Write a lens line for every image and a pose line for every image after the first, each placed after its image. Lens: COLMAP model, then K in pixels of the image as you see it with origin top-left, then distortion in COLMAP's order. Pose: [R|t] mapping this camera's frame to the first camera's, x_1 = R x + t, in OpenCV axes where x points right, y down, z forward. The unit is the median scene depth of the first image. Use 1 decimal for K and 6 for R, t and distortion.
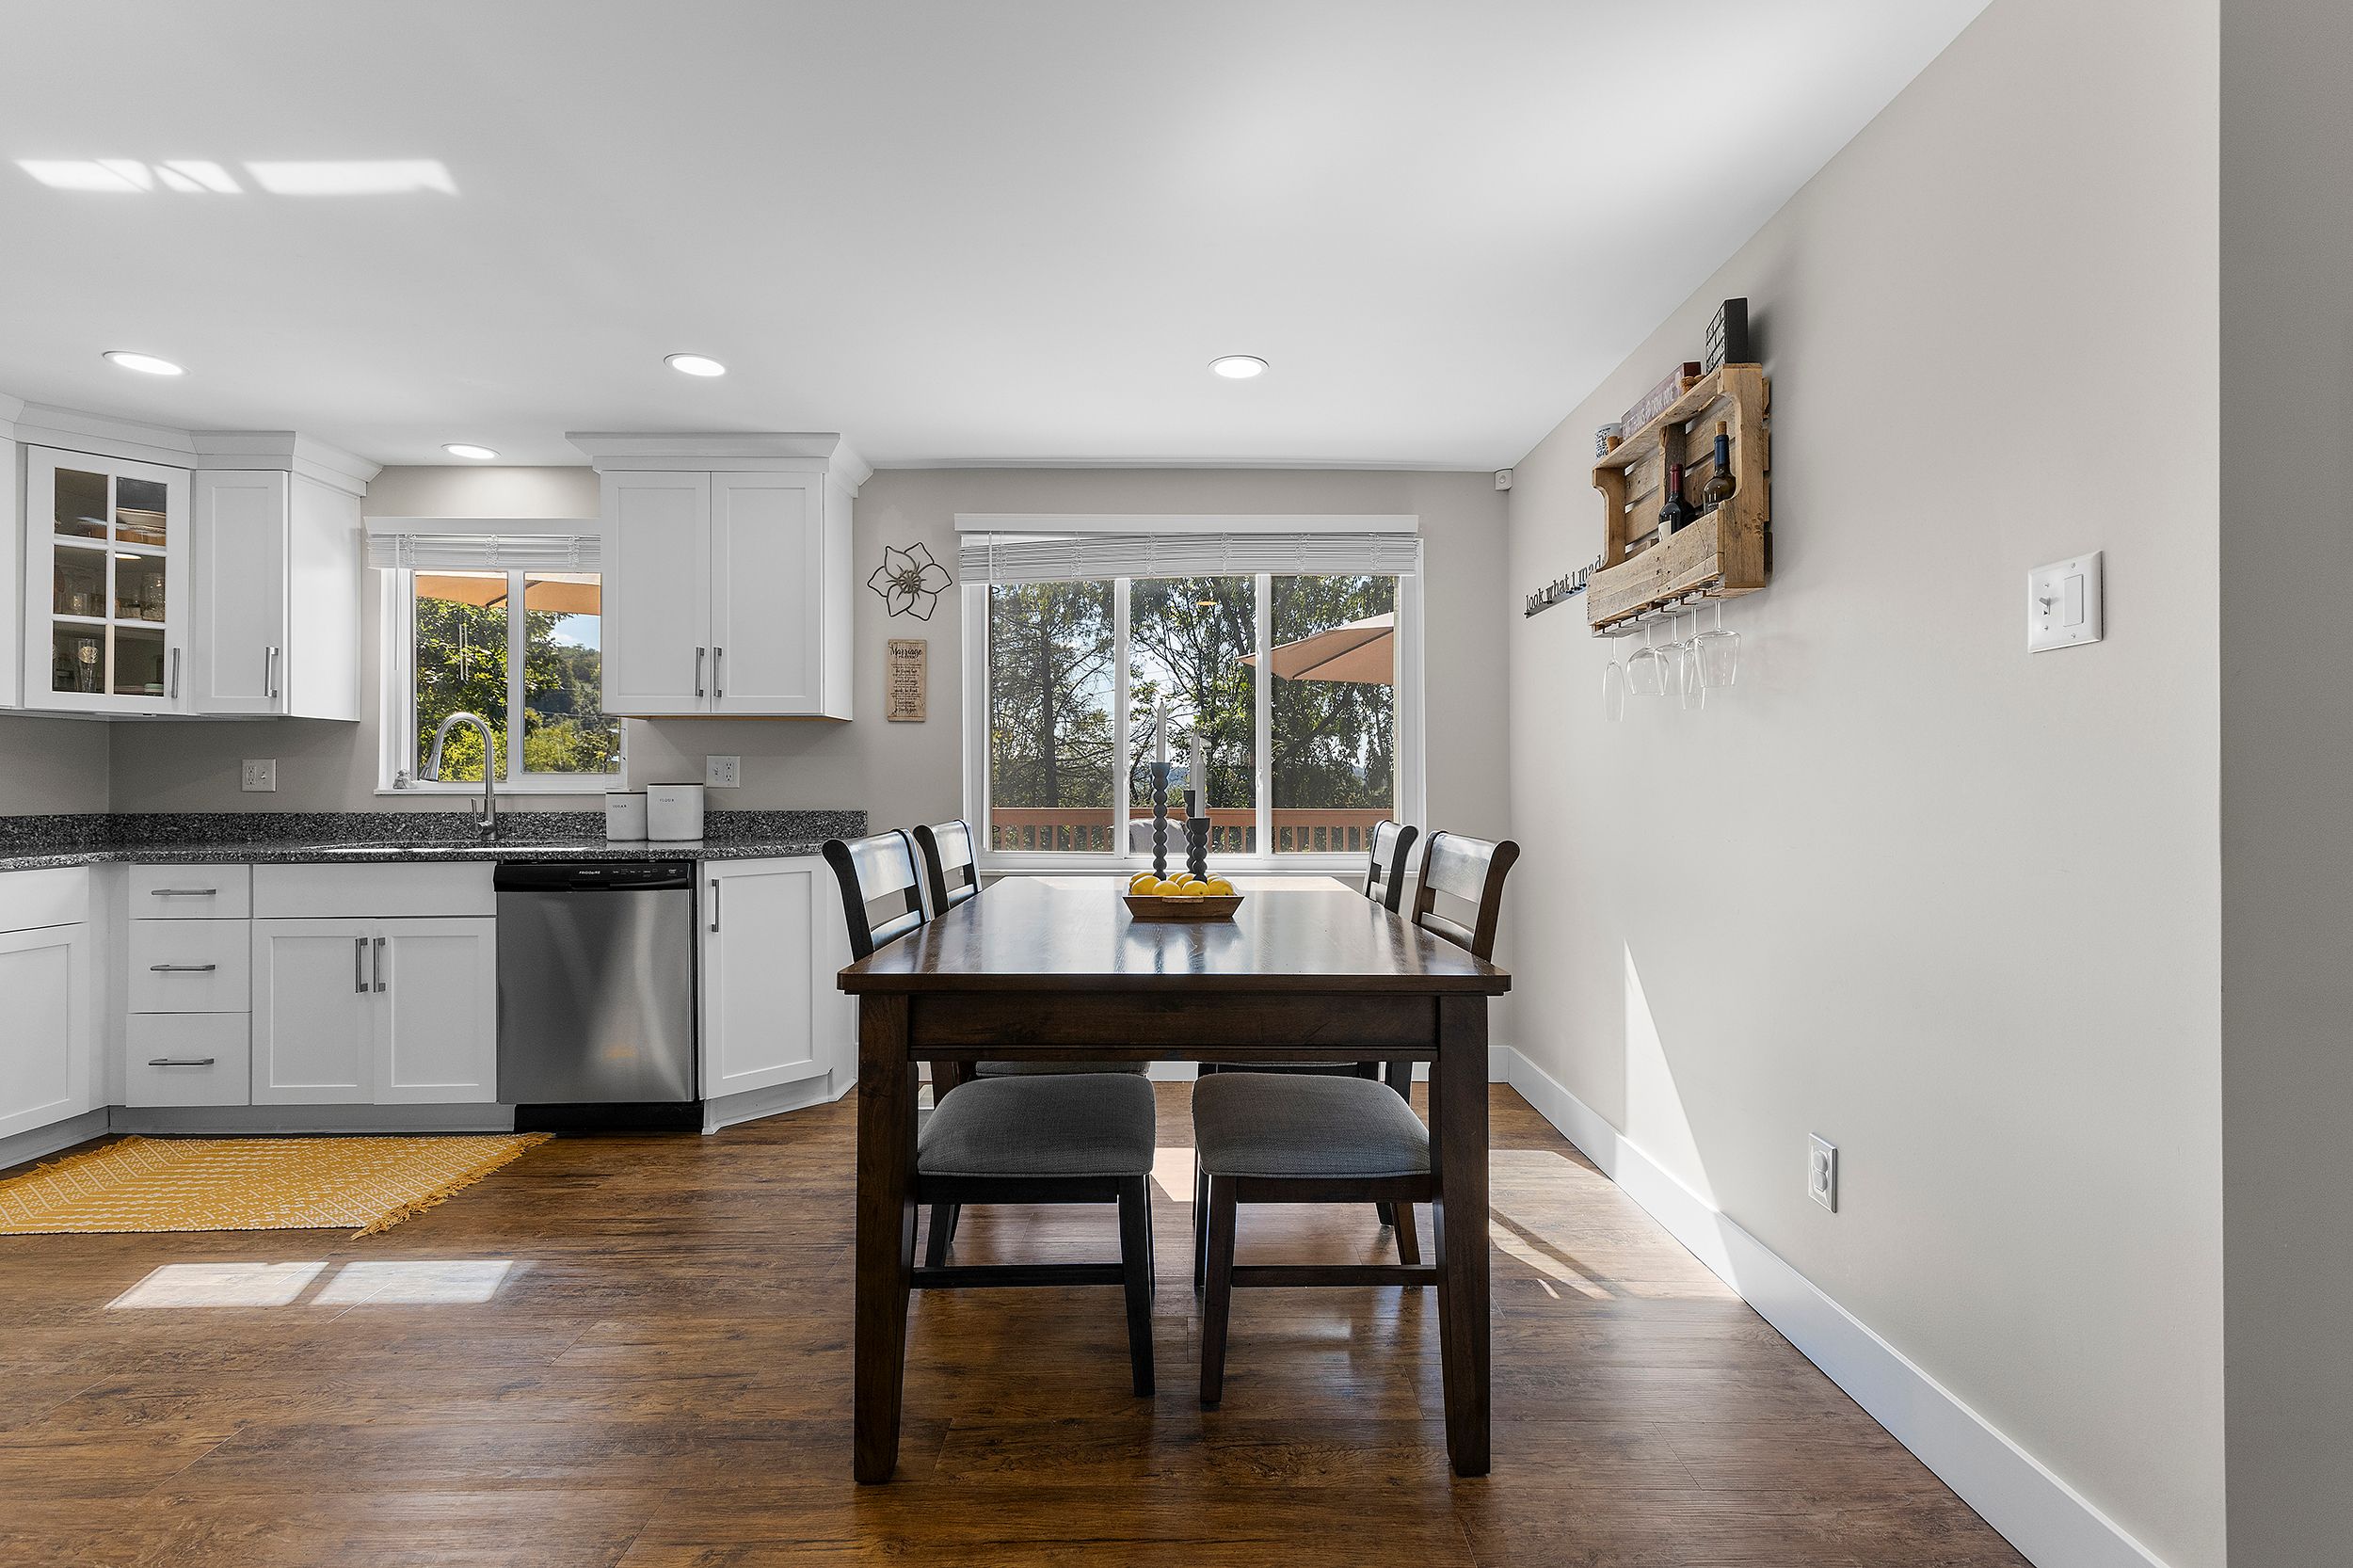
lens RADIAL K [[1072.2, 0, 1186.7], [0, 1072.2, 782.7], [0, 0, 1]] dist [0.008244, -0.001028]
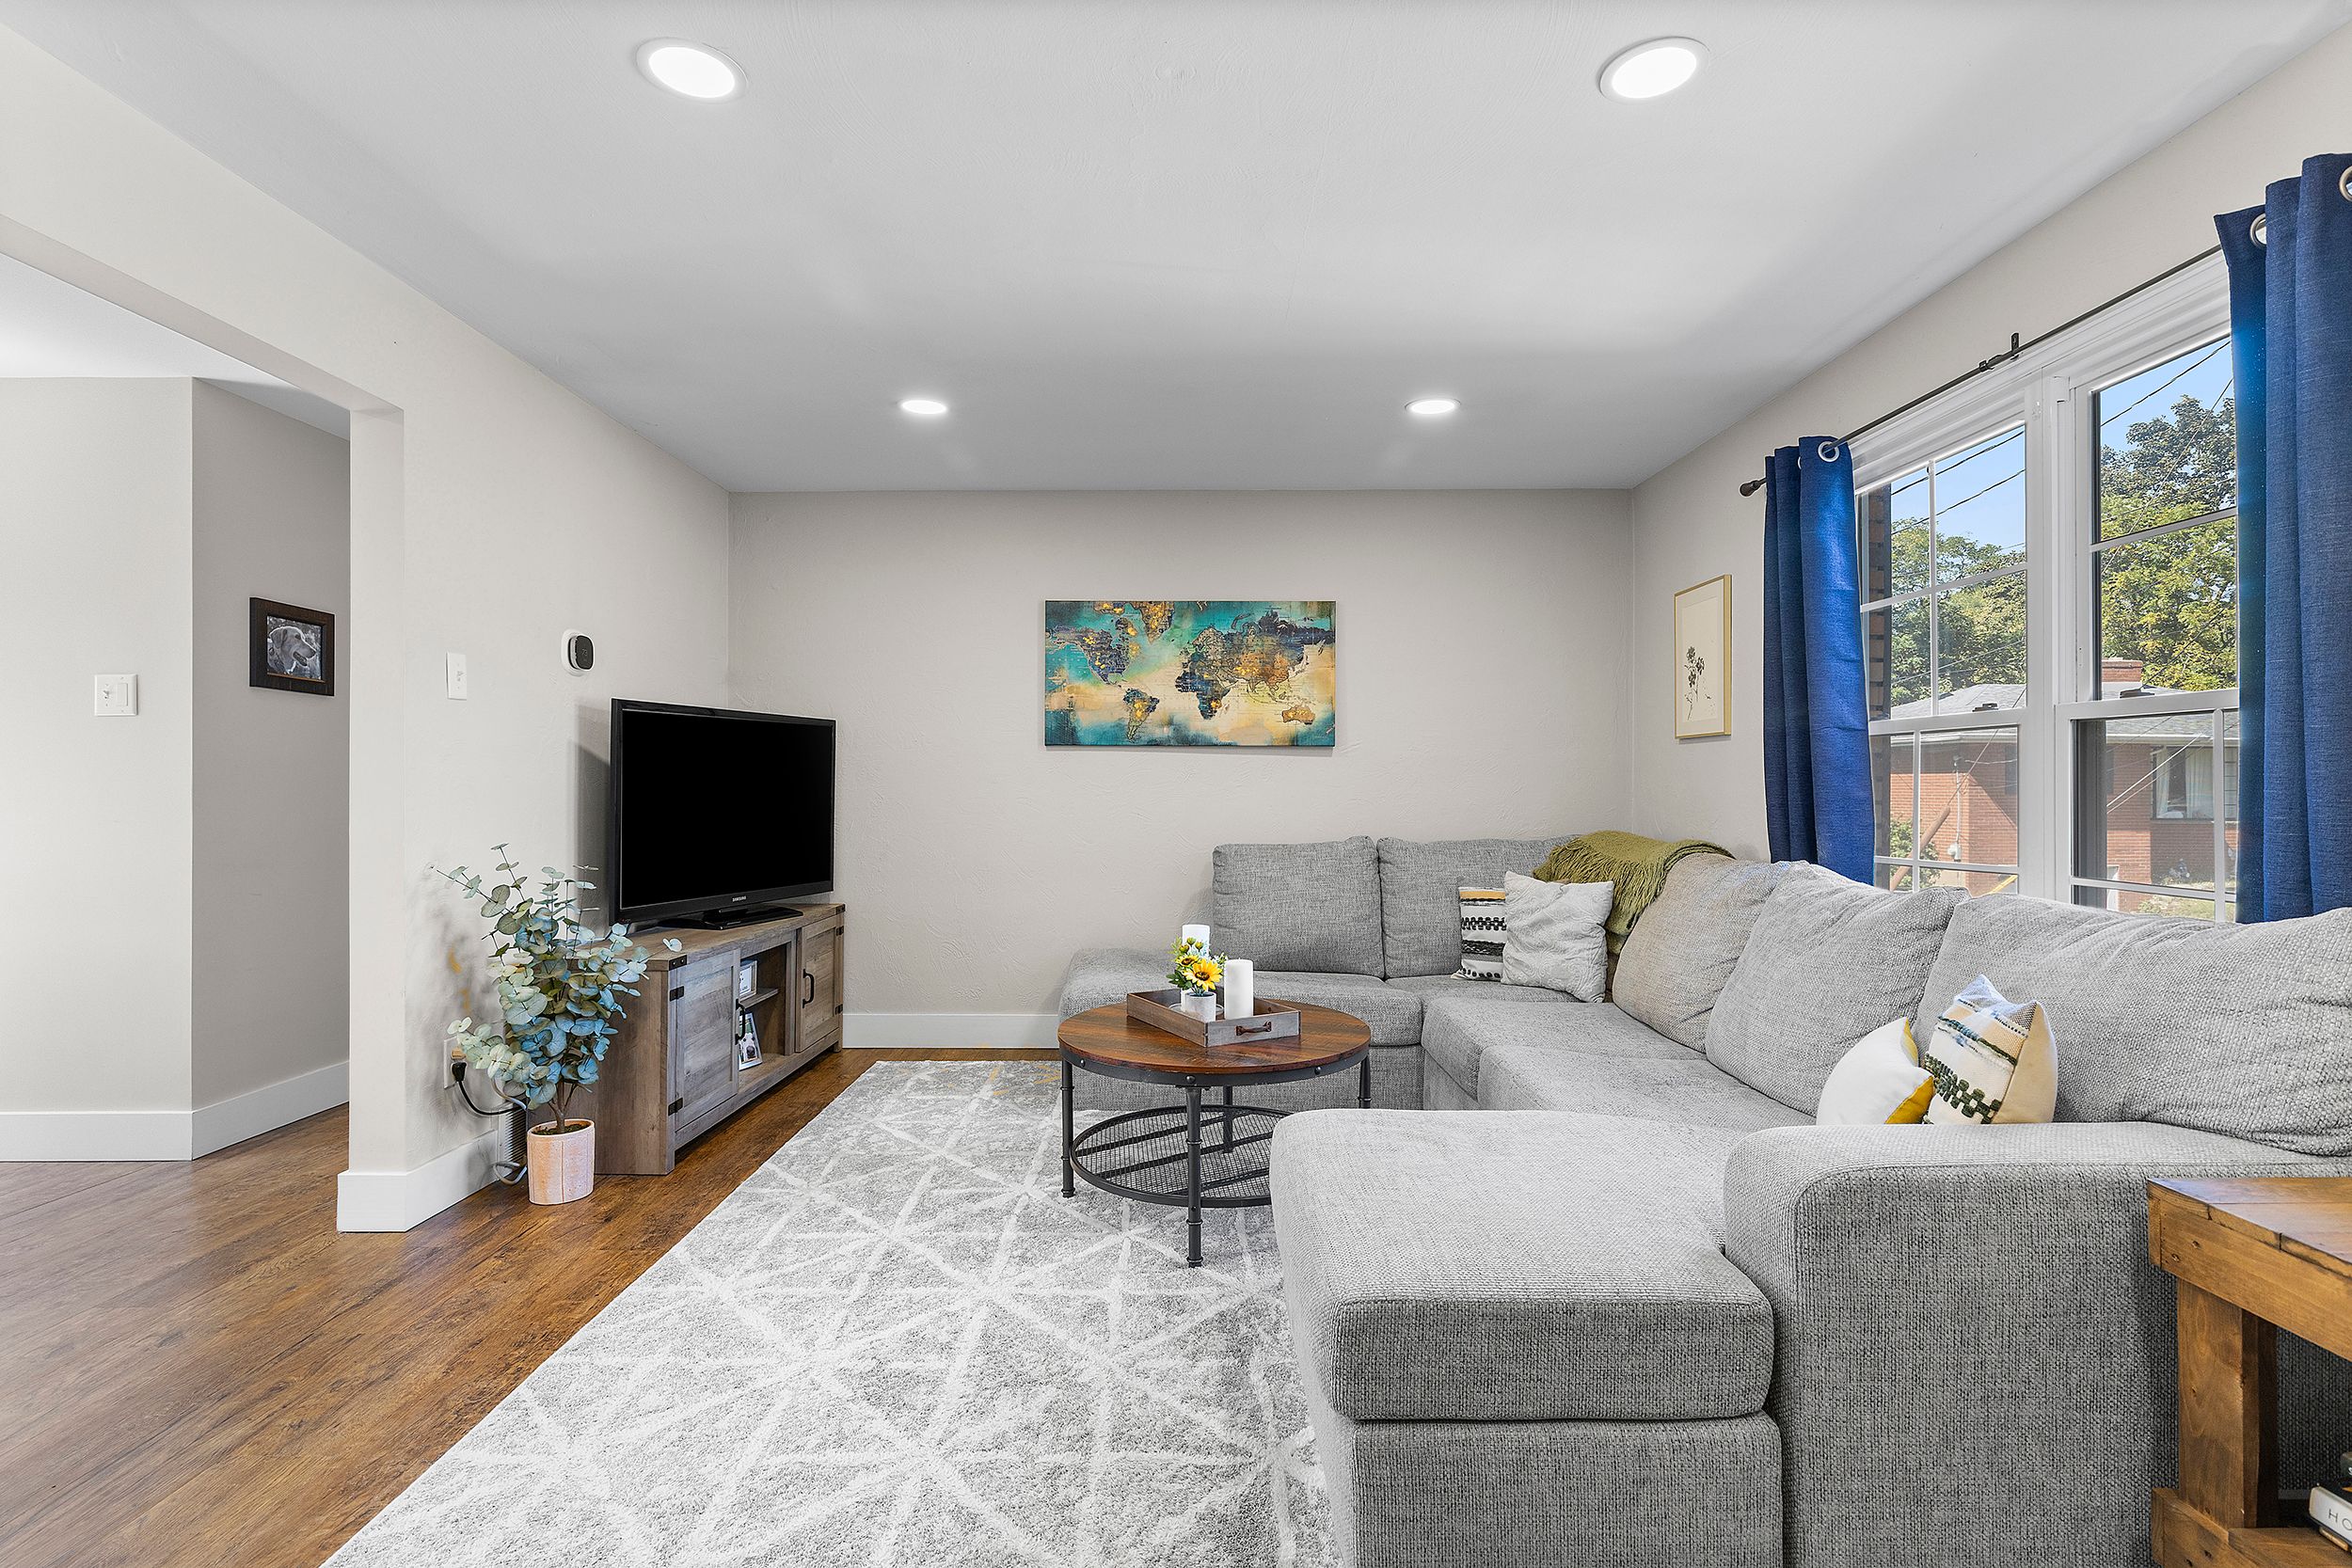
lens RADIAL K [[1131.7, 0, 1189.3], [0, 1131.7, 777.8], [0, 0, 1]] dist [0.002792, -0.001174]
pose [[-0.003012, 0.005357, 0.999981, -0.605618], [-0.006362, 0.999965, -0.005376, -0.002005], [-0.999975, -0.006378, -0.002978, -0.470939]]
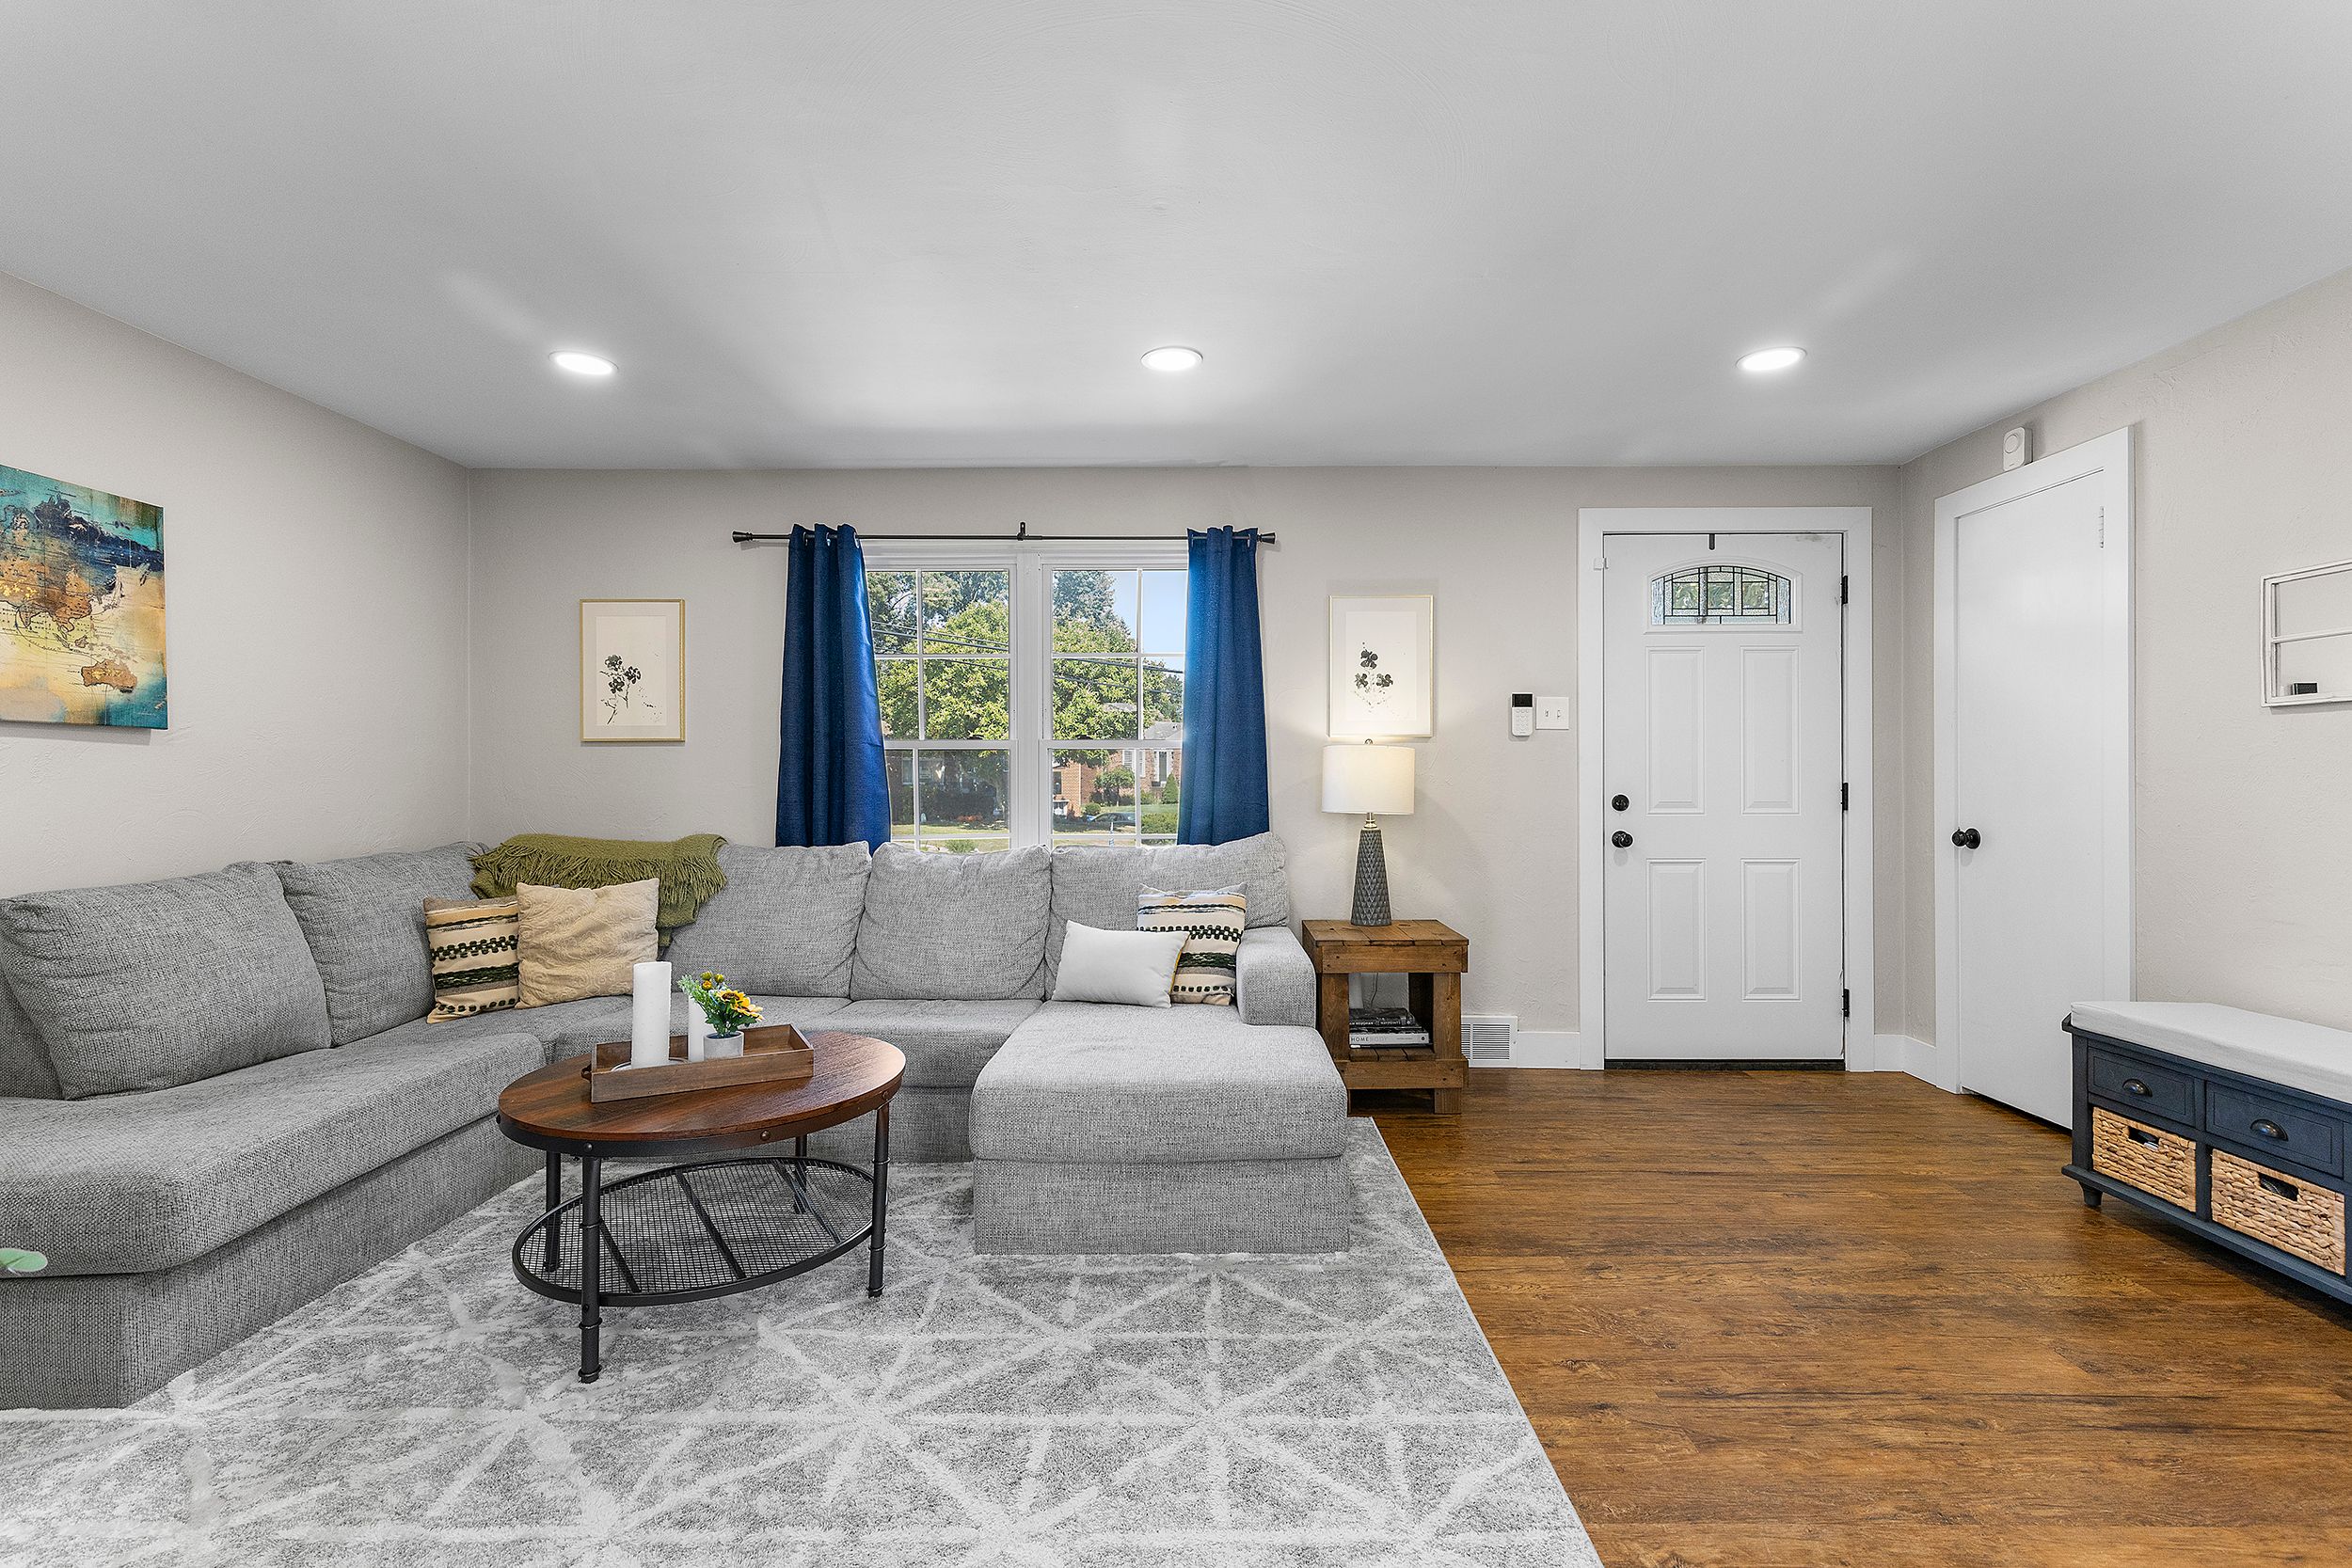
lens RADIAL K [[1071.6, 0, 1188.1], [0, 1071.6, 781.2], [0, 0, 1]] dist [0.008244, -0.001028]
pose [[-0.999962, 0.002063, 0.008442, -0.074188], [0.002006, 0.999975, -0.006722, -0.000180], [-0.008456, -0.006705, -0.999942, 0.175408]]
